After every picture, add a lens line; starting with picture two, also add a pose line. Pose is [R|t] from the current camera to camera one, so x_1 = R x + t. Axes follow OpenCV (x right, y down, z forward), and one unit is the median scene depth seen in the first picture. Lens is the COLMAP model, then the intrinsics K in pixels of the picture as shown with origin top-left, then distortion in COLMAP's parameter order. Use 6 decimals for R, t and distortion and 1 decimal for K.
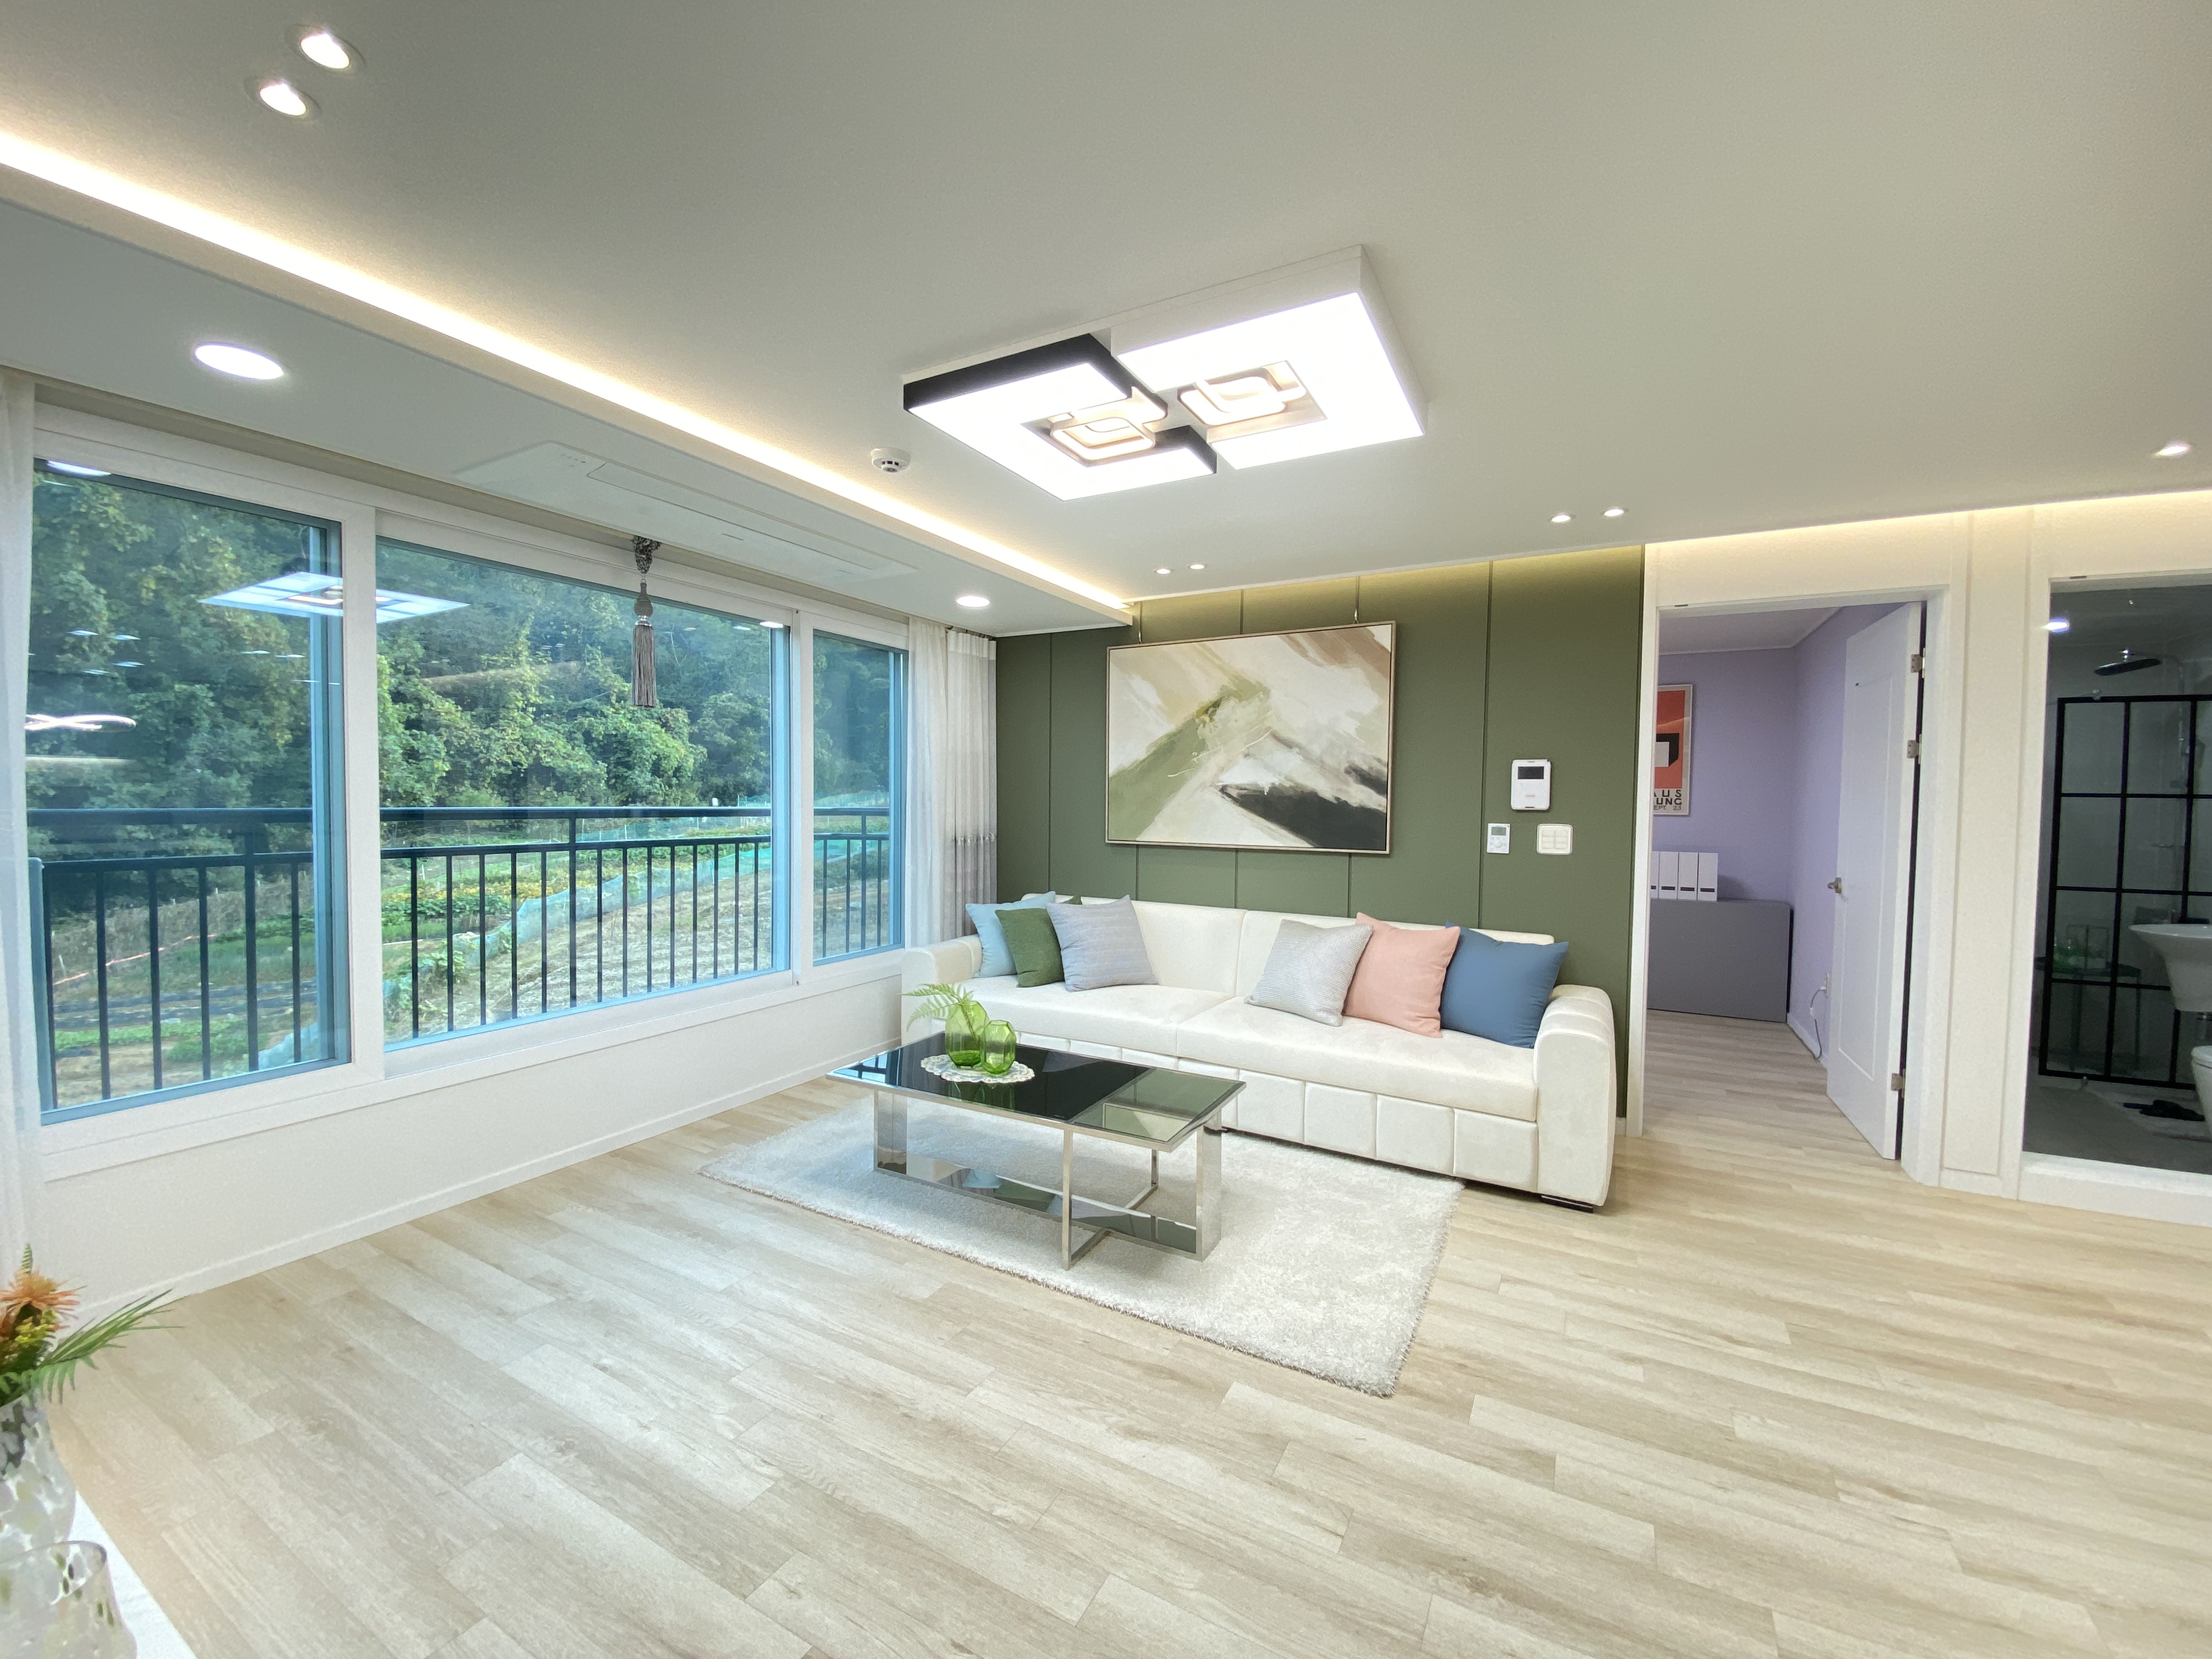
lens RADIAL K [[888.8, 0, 1094.0], [0, 888.8, 827.6], [0, 0, 1]] dist [0.032398, -0.026443]
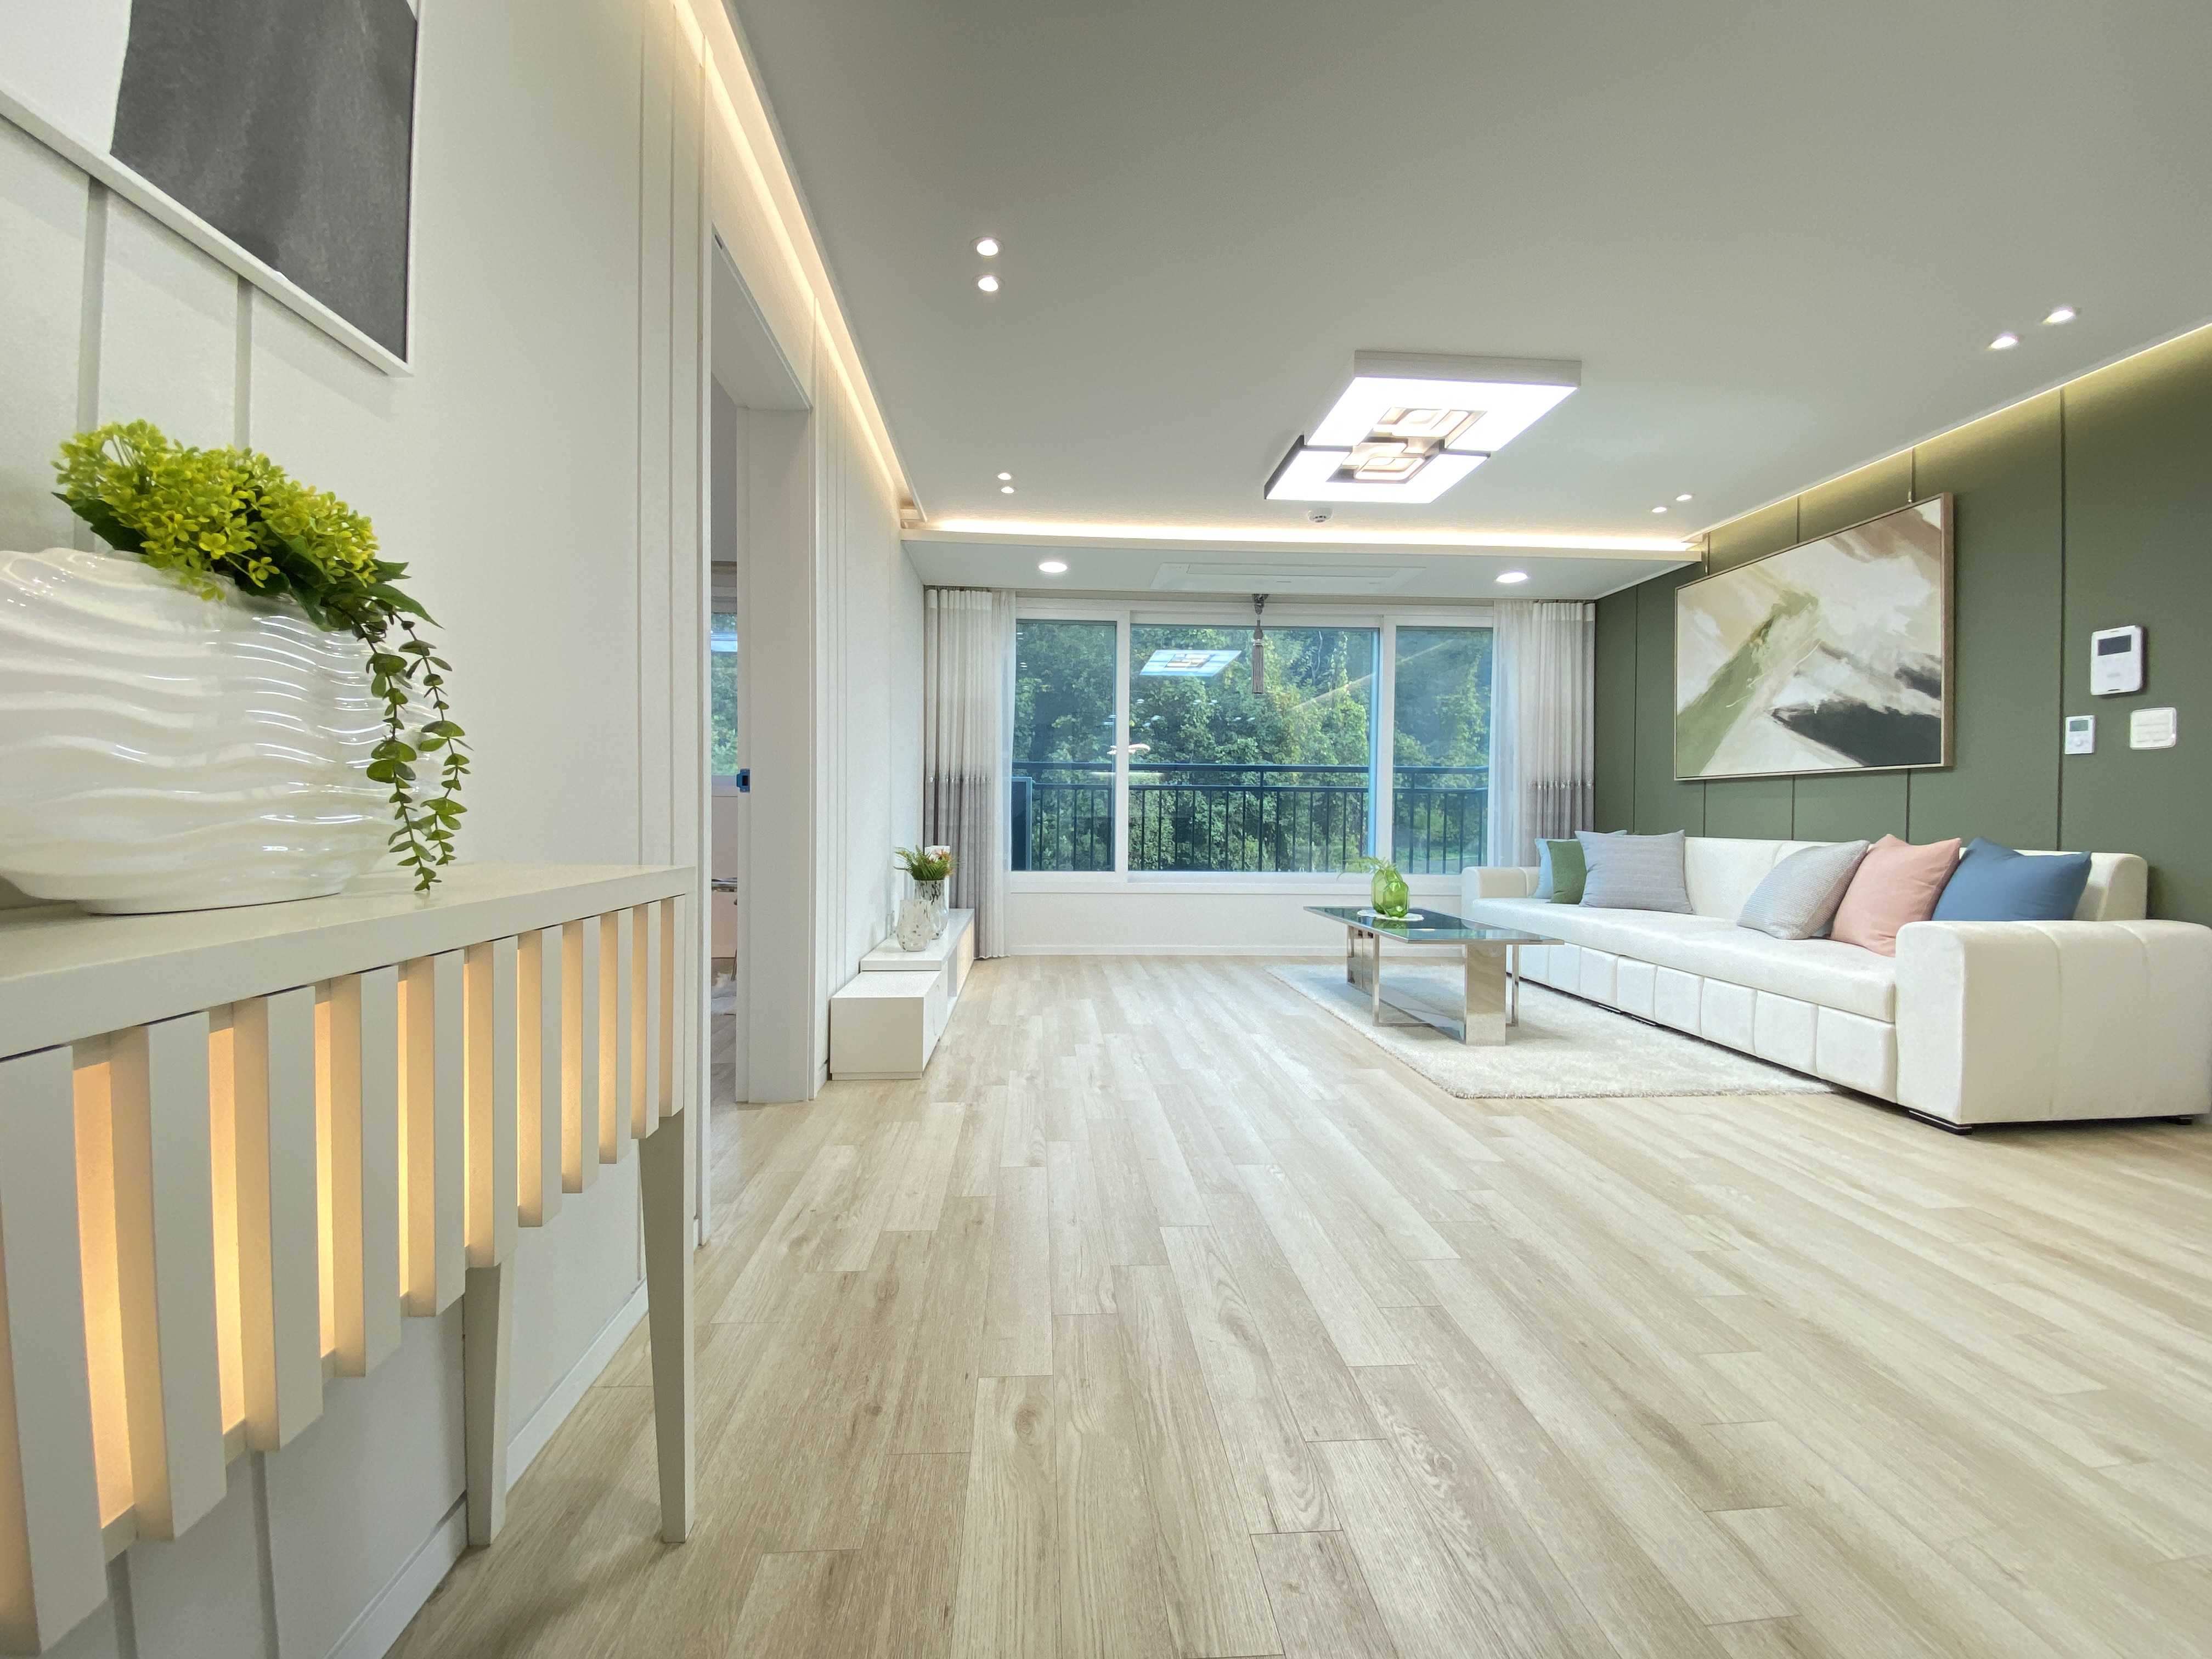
lens RADIAL K [[884.5, 0, 1090.9], [0, 884.5, 834.0], [0, 0, 1]] dist [0.023413, -0.024263]
pose [[0.542645, 0.010265, -0.839899, 0.599948], [-0.030146, 0.999519, -0.007260, 0.124877], [0.839421, 0.029259, 0.542694, -0.131489]]
